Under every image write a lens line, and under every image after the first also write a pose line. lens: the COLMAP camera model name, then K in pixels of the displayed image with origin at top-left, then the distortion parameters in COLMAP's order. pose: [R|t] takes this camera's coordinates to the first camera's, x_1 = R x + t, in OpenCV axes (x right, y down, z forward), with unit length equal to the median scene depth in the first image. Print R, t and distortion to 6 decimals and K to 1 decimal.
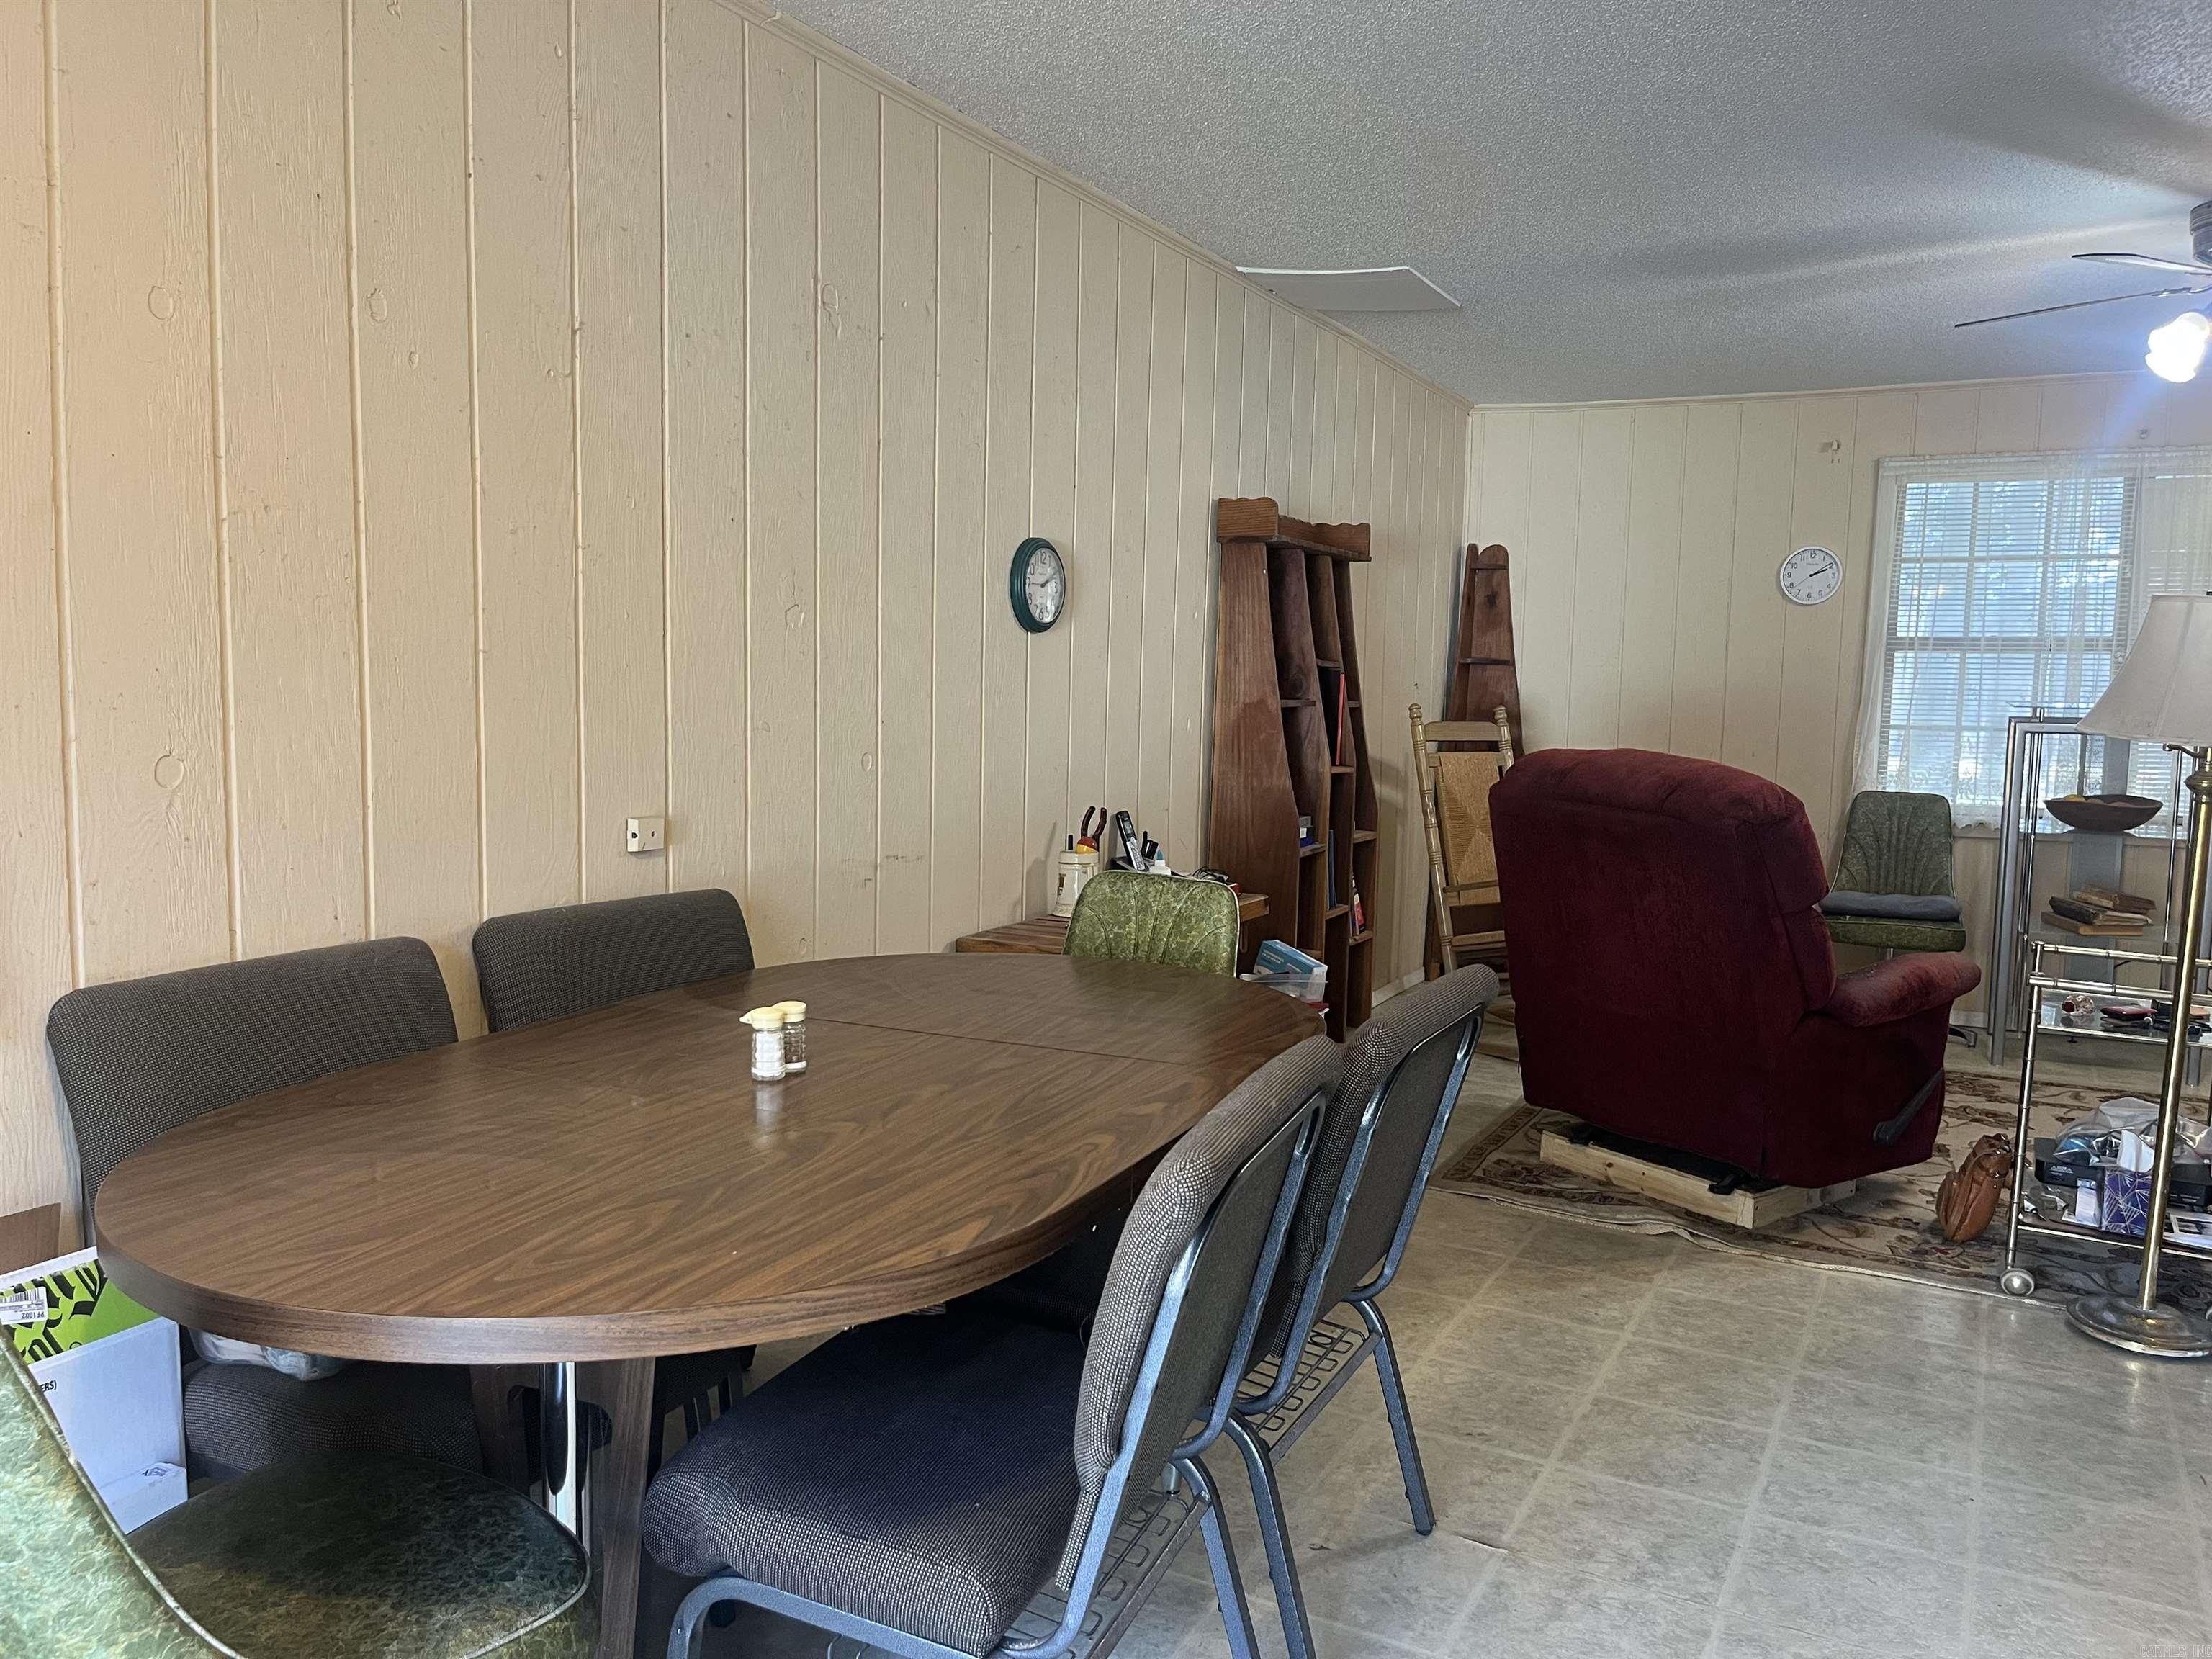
lens RADIAL K [[1690.5, 0, 1103.6], [0, 1690.5, 841.3], [0, 0, 1]] dist [0.069707, -0.080450]
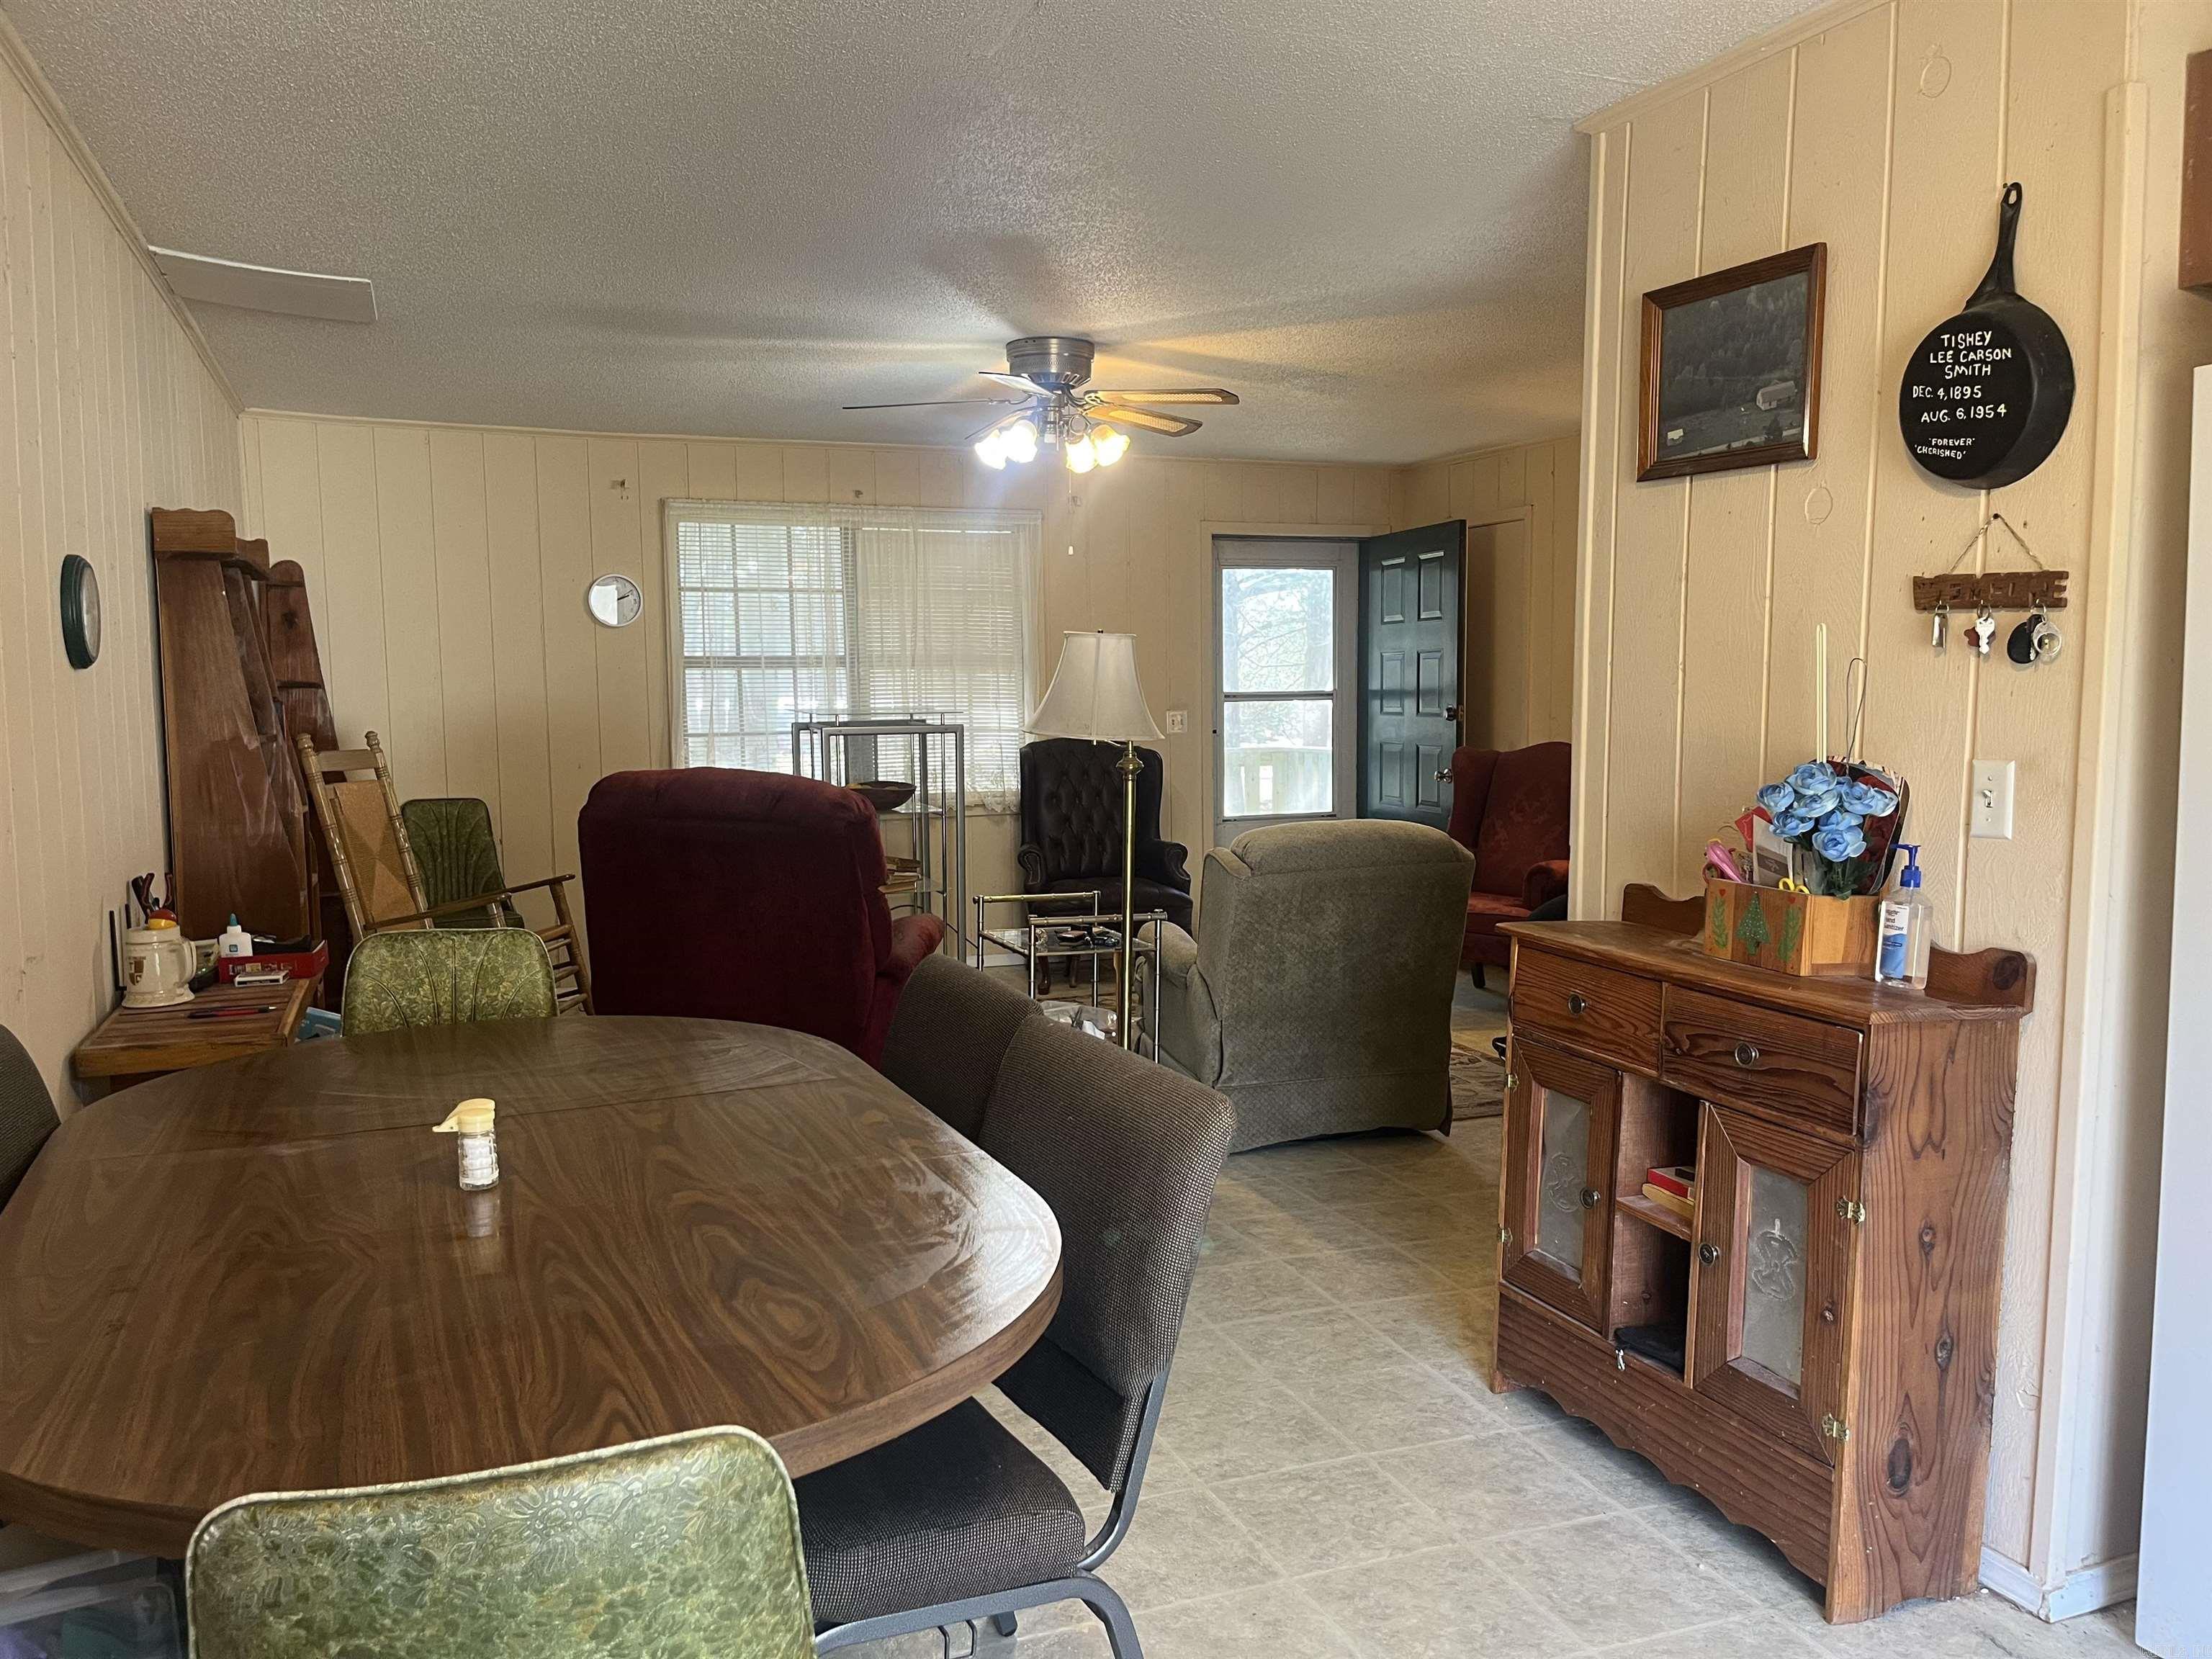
lens RADIAL K [[1690.5, 0, 1112.9], [0, 1690.5, 847.3], [0, 0, 1]] dist [0.069707, -0.080450]
pose [[0.650457, -0.098404, 0.753142, -0.290874], [0.098891, 0.994104, 0.044480, -0.020798], [-0.753078, 0.045546, 0.656353, 0.066237]]
